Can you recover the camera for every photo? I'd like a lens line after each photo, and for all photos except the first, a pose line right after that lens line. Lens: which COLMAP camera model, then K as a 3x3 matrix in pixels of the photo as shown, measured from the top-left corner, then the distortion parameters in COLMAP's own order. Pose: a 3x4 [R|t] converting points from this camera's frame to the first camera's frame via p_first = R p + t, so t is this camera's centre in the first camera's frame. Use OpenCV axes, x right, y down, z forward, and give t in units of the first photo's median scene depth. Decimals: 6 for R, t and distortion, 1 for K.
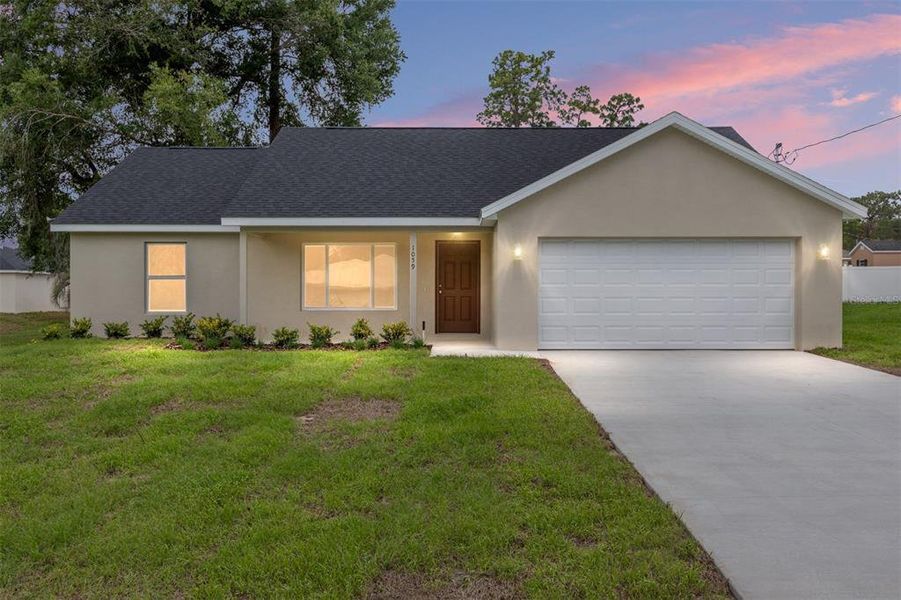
lens RADIAL K [[856.6, 0, 453.8], [0, 856.6, 299.1], [0, 0, 1]] dist [0.012190, 0.000000]
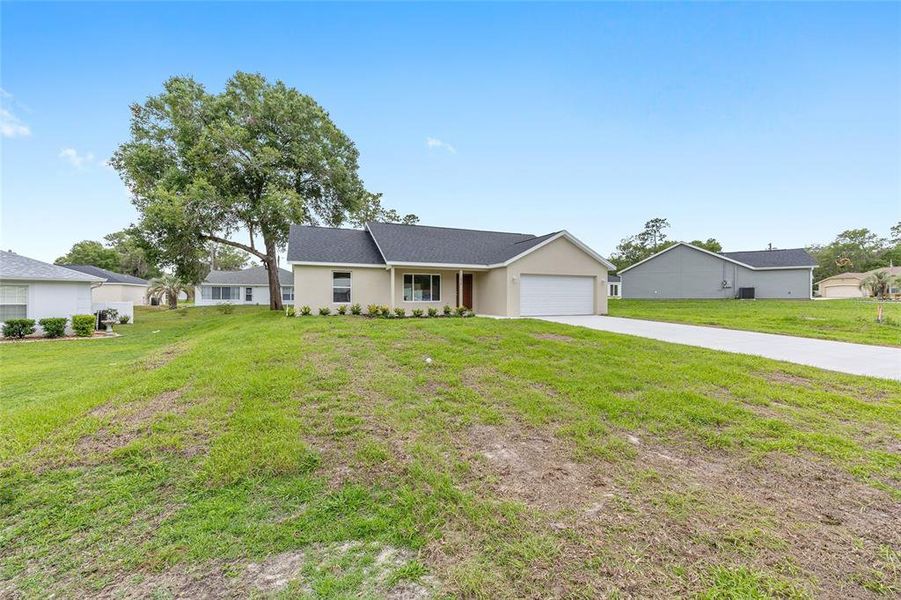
lens RADIAL K [[364.9, 0, 455.7], [0, 364.9, 300.4], [0, 0, 1]] dist [0.000872, 0.000993]
pose [[0.920784, -0.000697, 0.390072, -0.268961], [0.000663, 1.000000, 0.000222, 0.005043], [-0.390072, 0.000054, 0.920784, 0.021921]]
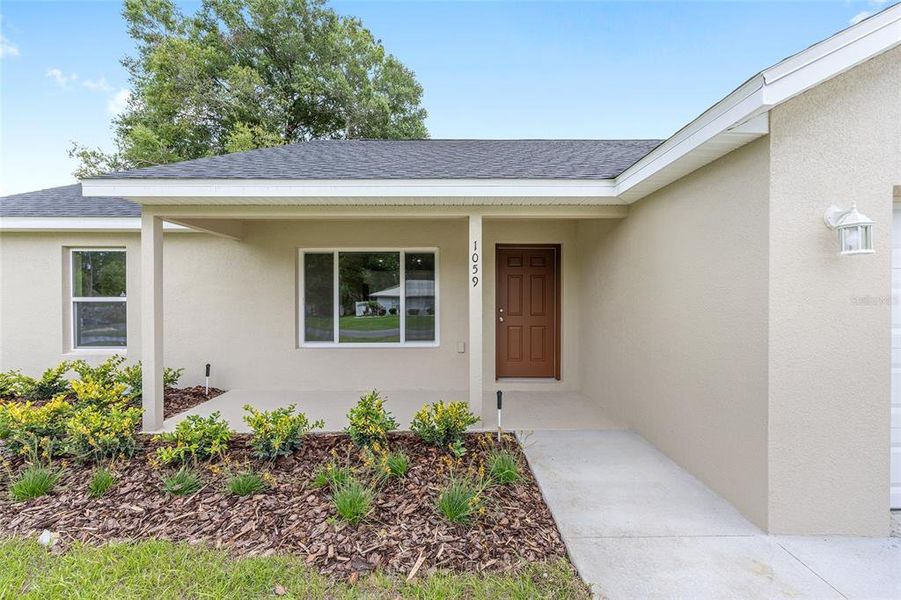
lens RADIAL K [[364.9, 0, 449.8], [0, 364.9, 297.2], [0, 0, 1]] dist [0.000872, 0.000993]
pose [[0.999989, -0.001188, 0.004567, -0.036521], [0.001199, 0.999997, -0.002216, -0.015976], [-0.004564, 0.002221, 0.999987, 0.443802]]
